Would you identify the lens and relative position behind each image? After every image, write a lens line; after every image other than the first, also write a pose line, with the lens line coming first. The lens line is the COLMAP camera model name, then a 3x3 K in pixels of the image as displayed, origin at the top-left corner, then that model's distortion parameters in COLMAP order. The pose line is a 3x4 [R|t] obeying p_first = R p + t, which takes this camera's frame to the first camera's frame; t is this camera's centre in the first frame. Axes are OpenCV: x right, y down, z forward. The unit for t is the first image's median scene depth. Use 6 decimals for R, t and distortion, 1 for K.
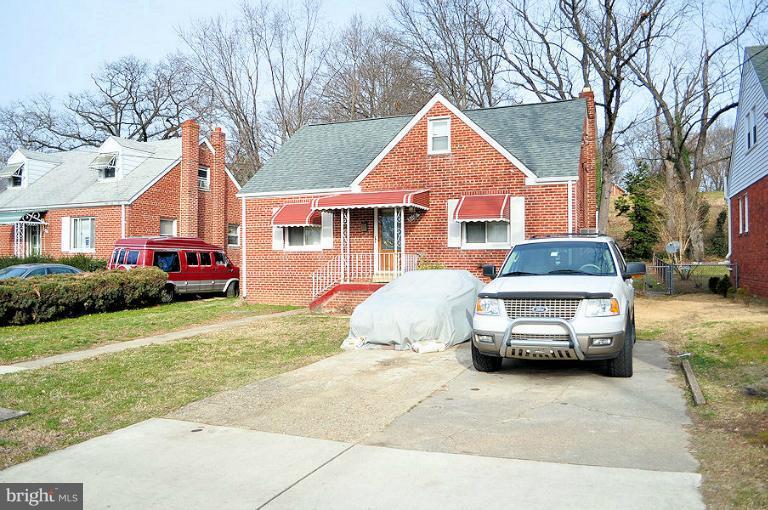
lens RADIAL K [[603.2, 0, 384.0], [0, 603.2, 255.0], [0, 0, 1]] dist [-0.074218, -0.001103]
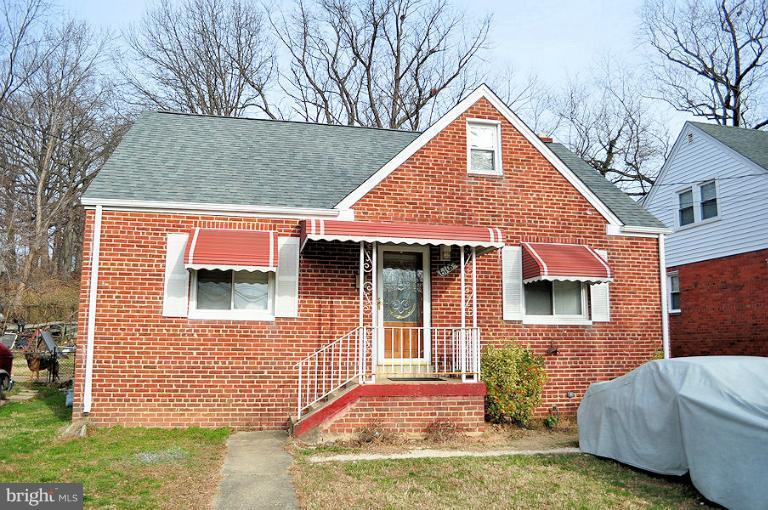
lens RADIAL K [[603.2, 0, 384.0], [0, 603.2, 255.0], [0, 0, 1]] dist [-0.074218, -0.001103]
pose [[0.826716, 0.089404, 0.555471, -0.349653], [-0.014587, 0.990368, -0.137690, 0.007883], [-0.562431, 0.105728, 0.820057, 0.541087]]
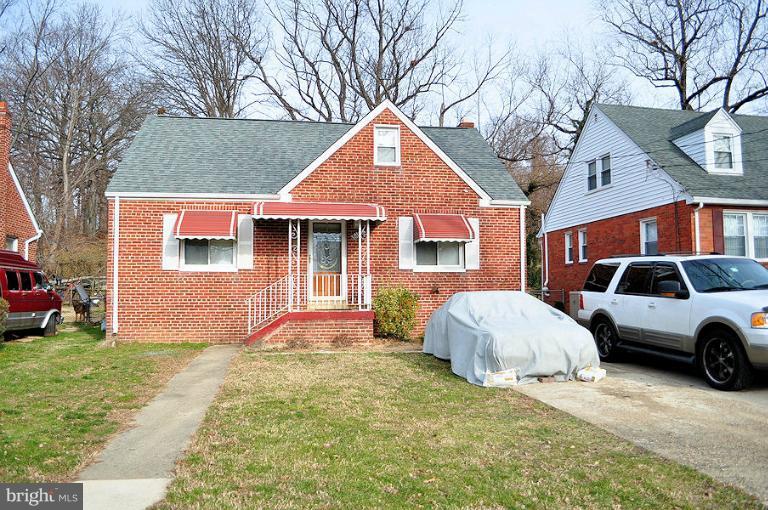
lens RADIAL K [[603.2, 0, 384.0], [0, 603.2, 255.0], [0, 0, 1]] dist [-0.074218, -0.001103]
pose [[0.845932, 0.031973, 0.532331, -0.389435], [-0.002444, 0.998423, -0.056083, 0.016285], [-0.533285, 0.046141, 0.844677, 0.246720]]
